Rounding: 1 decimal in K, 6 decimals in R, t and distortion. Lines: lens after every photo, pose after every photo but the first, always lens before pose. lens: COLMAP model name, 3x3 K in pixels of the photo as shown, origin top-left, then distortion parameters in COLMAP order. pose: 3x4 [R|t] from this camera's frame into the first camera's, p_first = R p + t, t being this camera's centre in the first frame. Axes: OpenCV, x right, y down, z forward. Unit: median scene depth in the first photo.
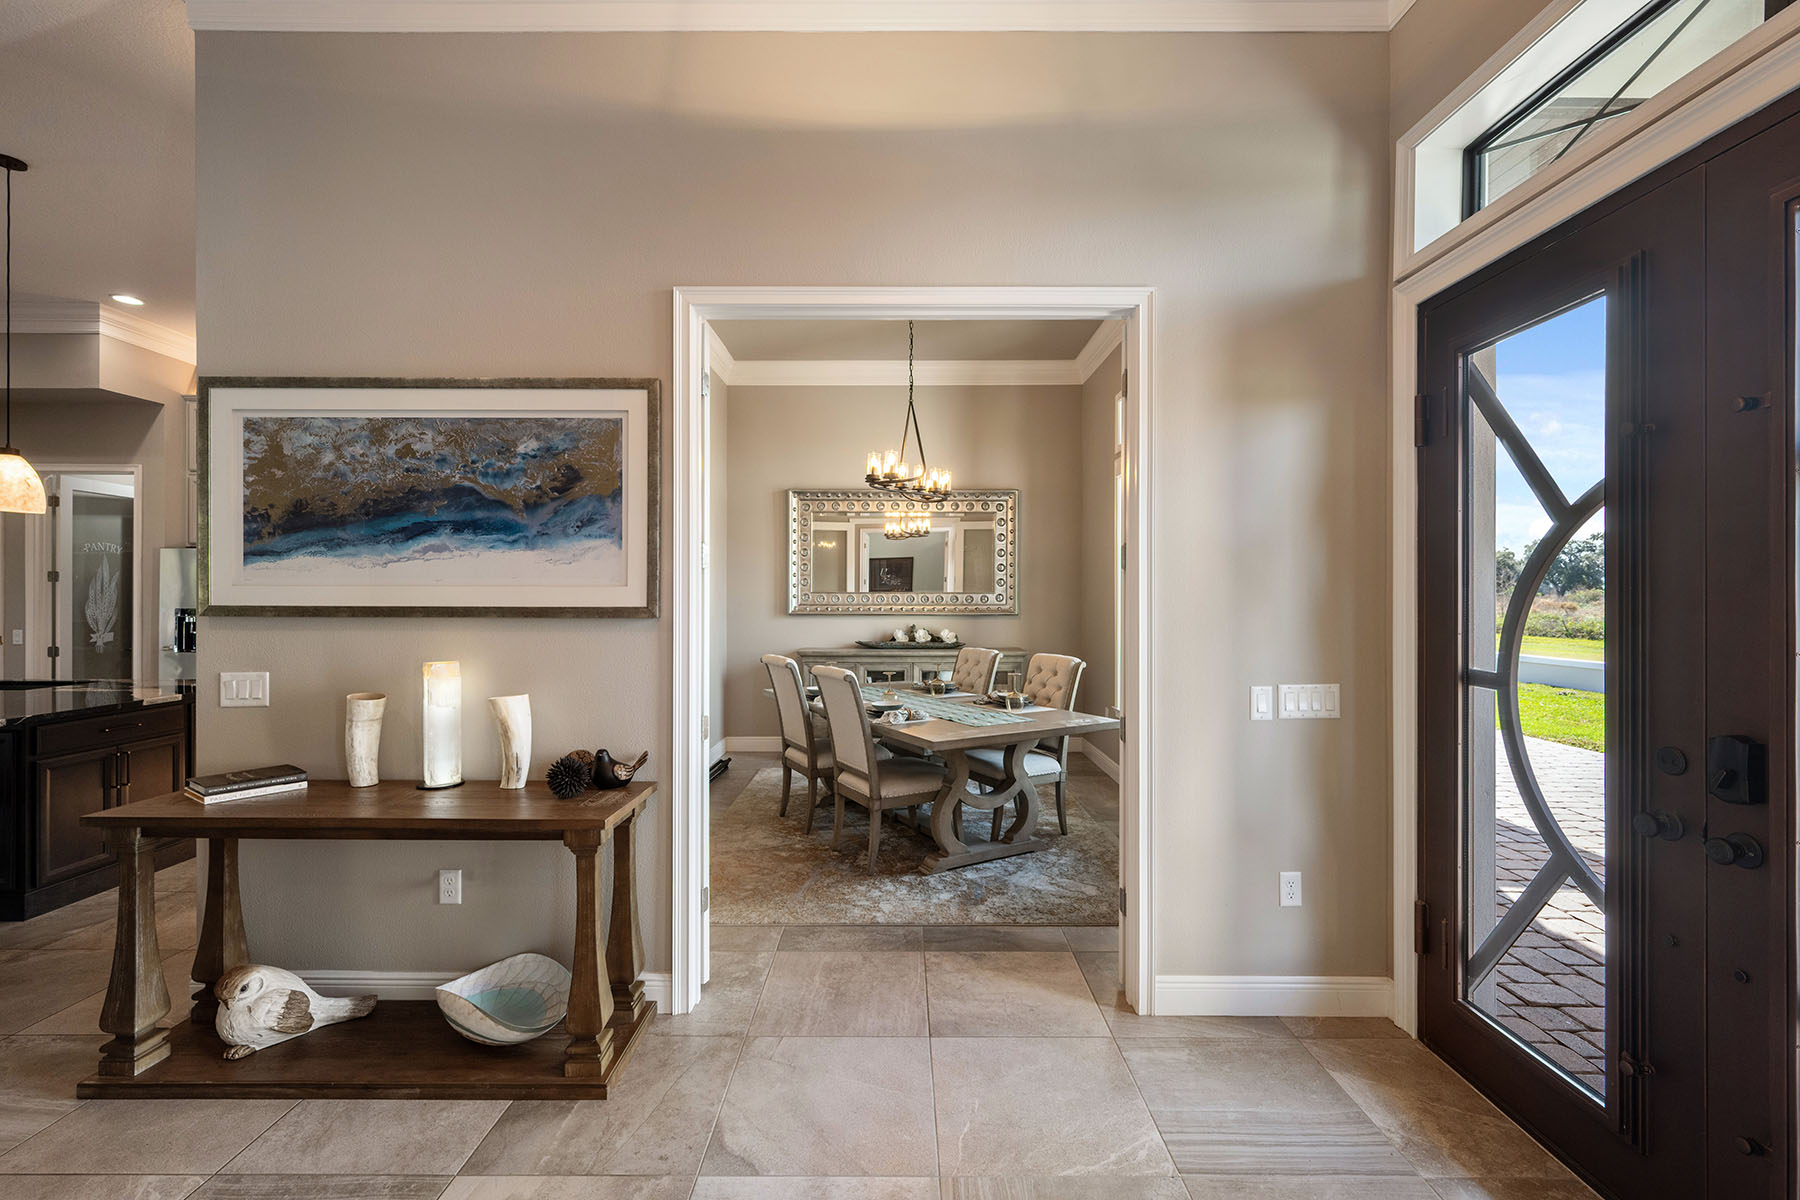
lens RADIAL K [[758.1, 0, 901.2], [0, 758.1, 595.4], [0, 0, 1]] dist [-0.011519, -0.000062]
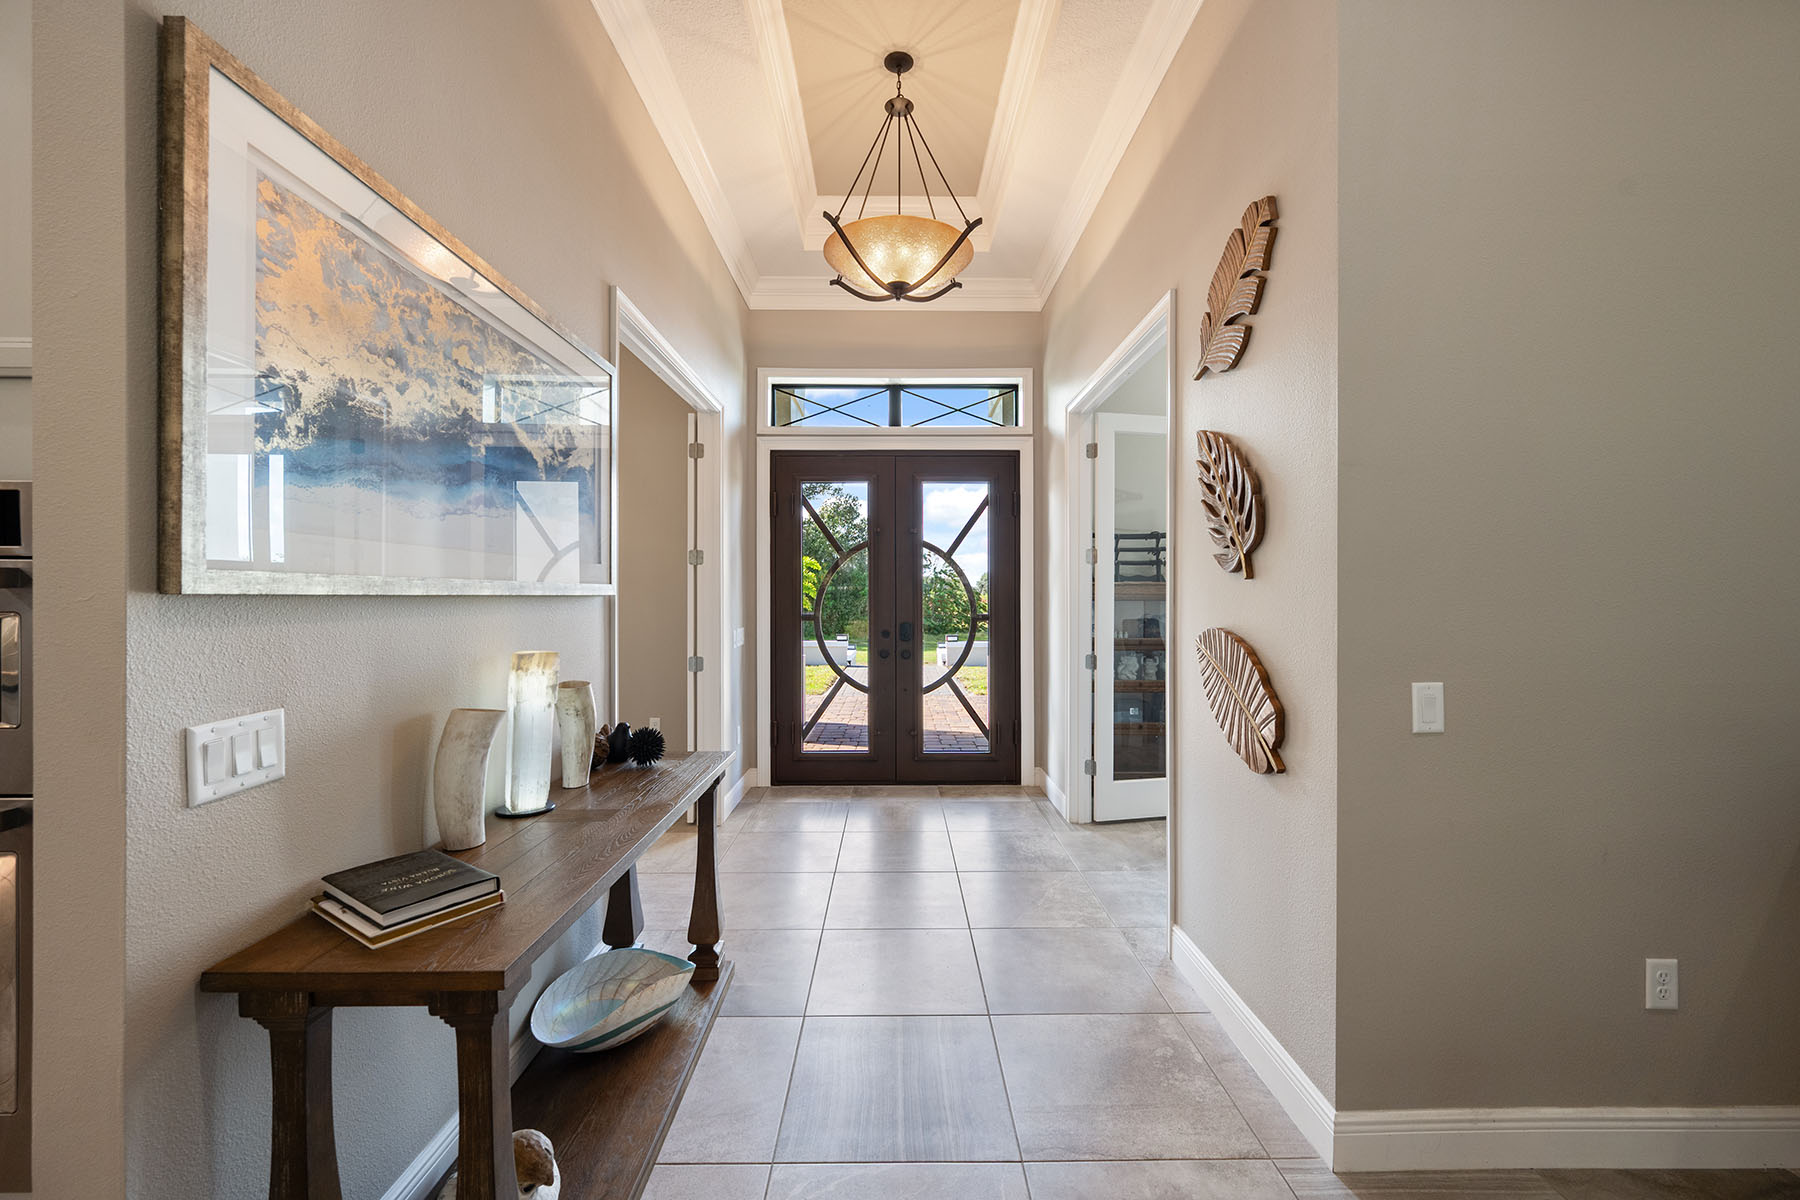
lens RADIAL K [[712.1, 0, 900.7], [0, 712.1, 592.9], [0, 0, 1]] dist [-0.000471, 0.000709]
pose [[-0.003955, 0.000296, 0.999992, -0.763641], [-0.000242, 1.000000, -0.000297, 0.015587], [-0.999992, -0.000243, -0.003955, 0.347405]]
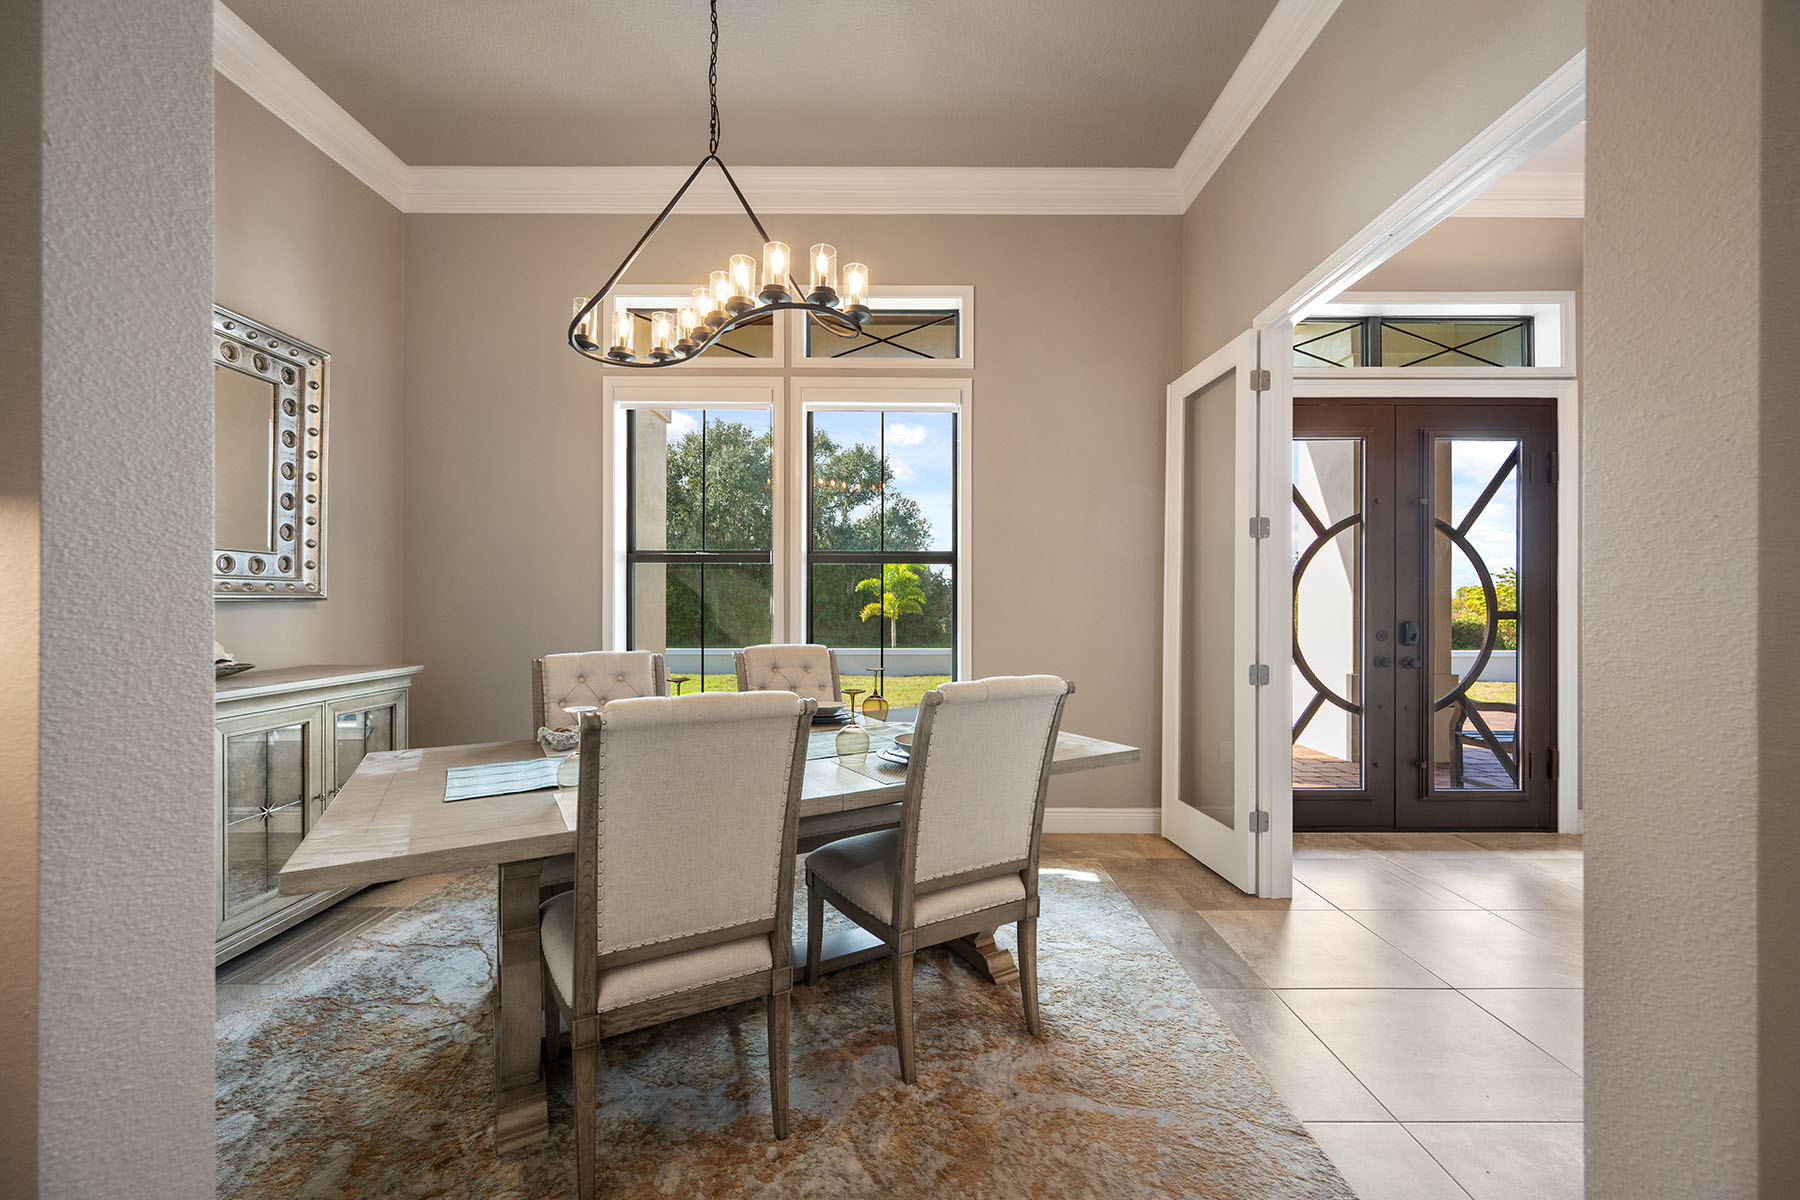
lens RADIAL K [[712.1, 0, 898.1], [0, 712.1, 606.1], [0, 0, 1]] dist [-0.000471, 0.000709]
pose [[0.001741, -0.003987, 0.999991, -0.503246], [-0.002455, 0.999989, 0.003991, 0.041972], [-0.999995, -0.002462, 0.001731, 0.960031]]
